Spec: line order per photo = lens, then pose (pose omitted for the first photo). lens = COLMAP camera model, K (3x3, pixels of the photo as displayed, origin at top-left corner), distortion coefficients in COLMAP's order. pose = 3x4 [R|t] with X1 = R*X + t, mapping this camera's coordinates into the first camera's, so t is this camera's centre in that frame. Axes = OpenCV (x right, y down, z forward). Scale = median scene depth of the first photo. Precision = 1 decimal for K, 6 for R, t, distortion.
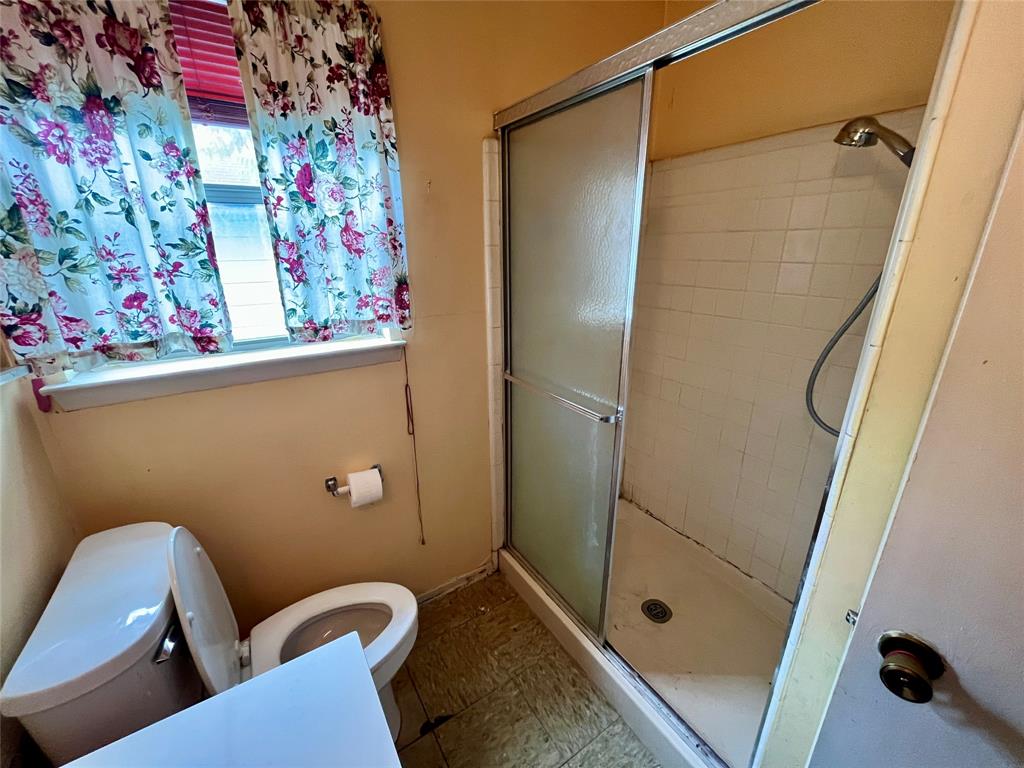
lens RADIAL K [[412.0, 0, 514.3], [0, 412.0, 385.6], [0, 0, 1]] dist [-0.003681, 0.000324]
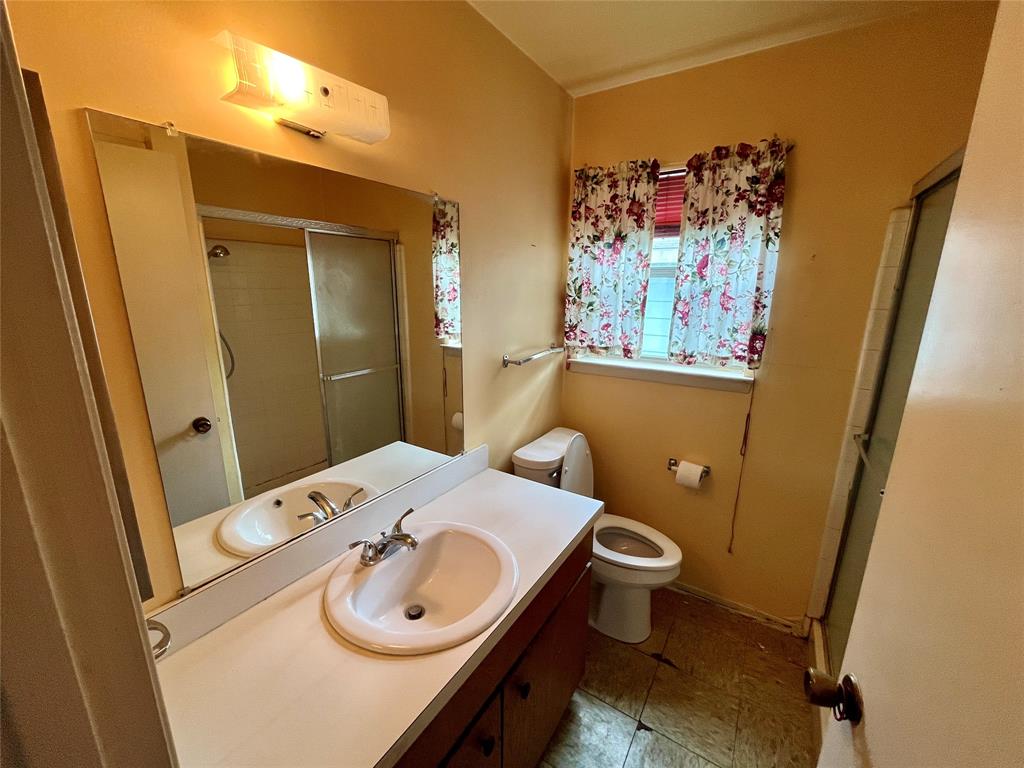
lens RADIAL K [[412.0, 0, 508.8], [0, 412.0, 382.5], [0, 0, 1]] dist [-0.003681, 0.000324]
pose [[0.400064, 0.220453, -0.889578, 0.719863], [-0.298780, 0.948983, 0.100806, -0.002522], [0.866417, 0.225459, 0.445521, -0.262441]]
